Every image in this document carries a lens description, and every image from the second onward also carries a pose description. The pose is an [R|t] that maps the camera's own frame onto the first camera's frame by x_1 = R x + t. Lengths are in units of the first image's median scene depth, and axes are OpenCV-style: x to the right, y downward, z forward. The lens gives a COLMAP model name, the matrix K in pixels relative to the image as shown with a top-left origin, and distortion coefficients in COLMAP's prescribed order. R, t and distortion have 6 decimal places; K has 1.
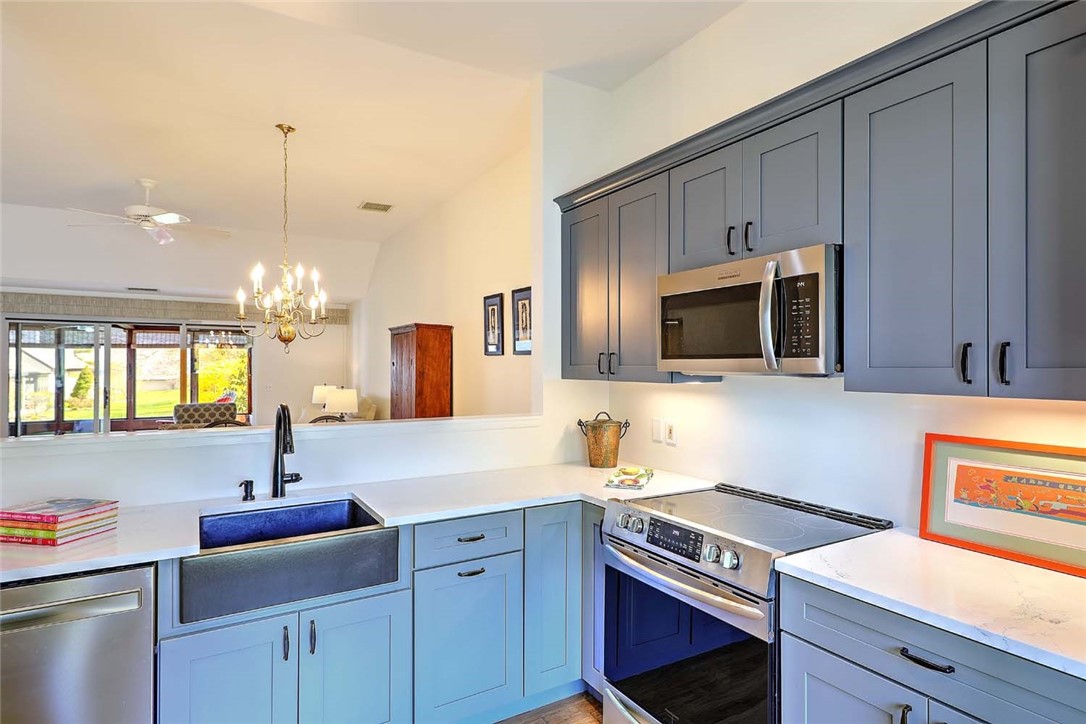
lens RADIAL K [[577.2, 0, 548.2], [0, 577.2, 362.4], [0, 0, 1]] dist [-0.002640, -0.001744]
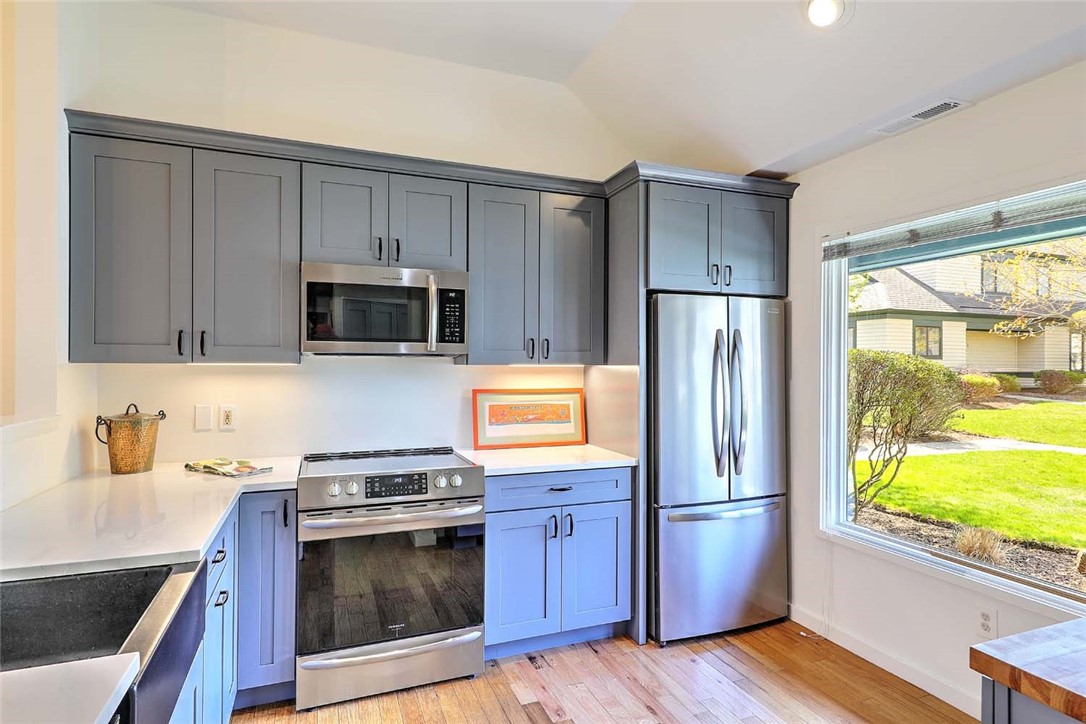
lens RADIAL K [[577.2, 0, 546.2], [0, 577.2, 360.4], [0, 0, 1]] dist [-0.002640, -0.001744]
pose [[0.168349, -0.000276, 0.985727, -1.007628], [-0.007516, 0.999971, 0.001564, 0.032534], [-0.985699, -0.007672, 0.168342, 0.499040]]
